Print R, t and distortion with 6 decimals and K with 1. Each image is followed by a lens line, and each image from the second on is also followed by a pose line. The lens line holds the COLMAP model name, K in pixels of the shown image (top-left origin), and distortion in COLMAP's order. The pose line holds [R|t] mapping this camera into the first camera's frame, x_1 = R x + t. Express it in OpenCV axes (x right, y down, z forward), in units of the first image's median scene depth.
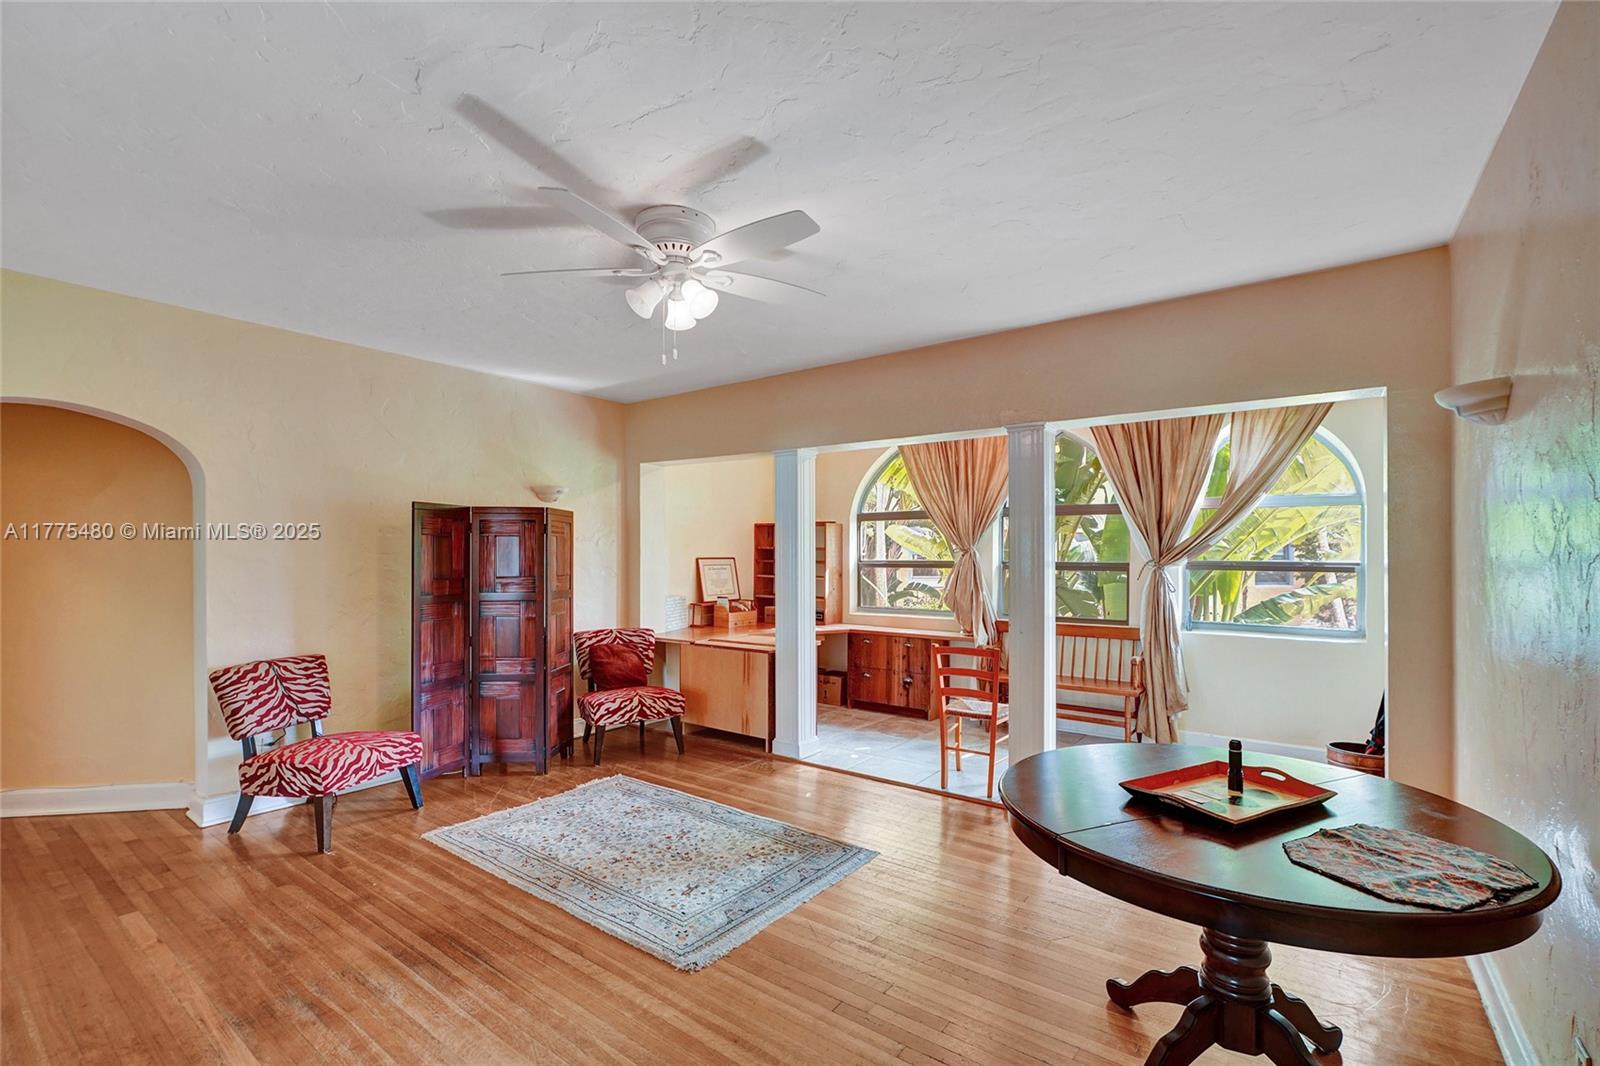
lens RADIAL K [[706.1, 0, 805.4], [0, 706.1, 536.8], [0, 0, 1]] dist [-0.037130, 0.011041]
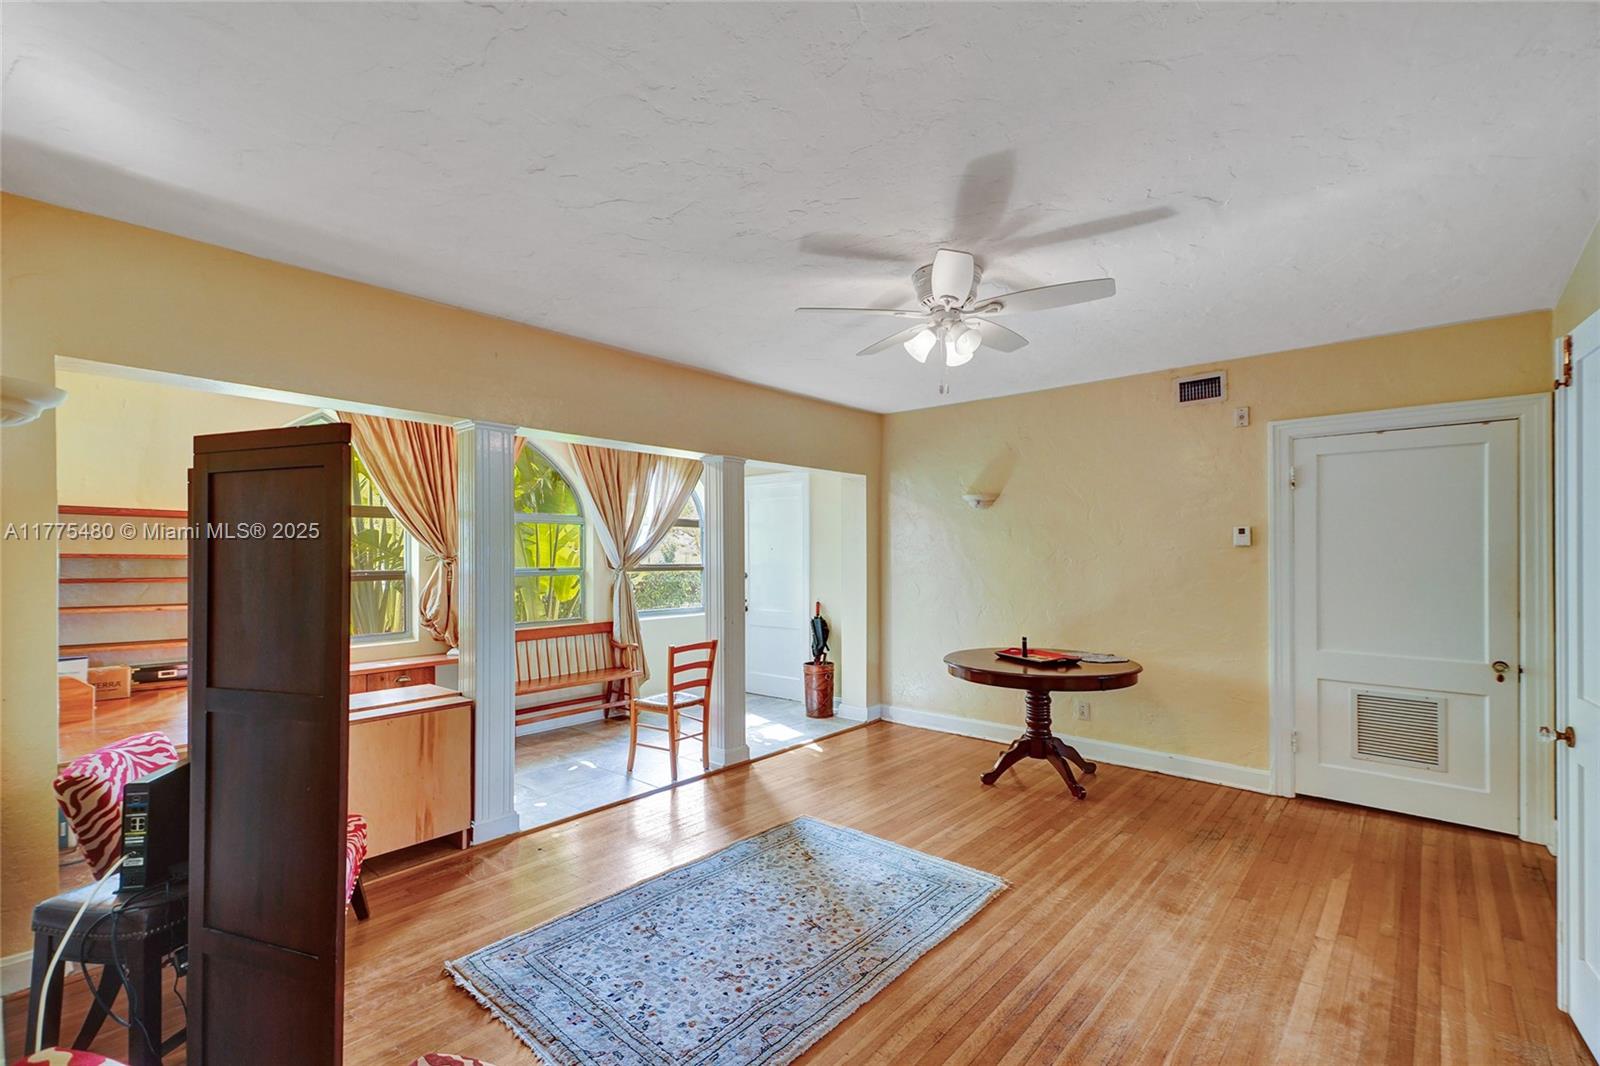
lens RADIAL K [[705.1, 0, 793.2], [0, 705.1, 541.5], [0, 0, 1]] dist [0.051463, -0.018354]
pose [[0.093623, 0.019264, 0.995421, -0.774253], [-0.022701, 0.999594, -0.017210, 0.007387], [-0.995349, -0.020985, 0.094023, 0.645078]]
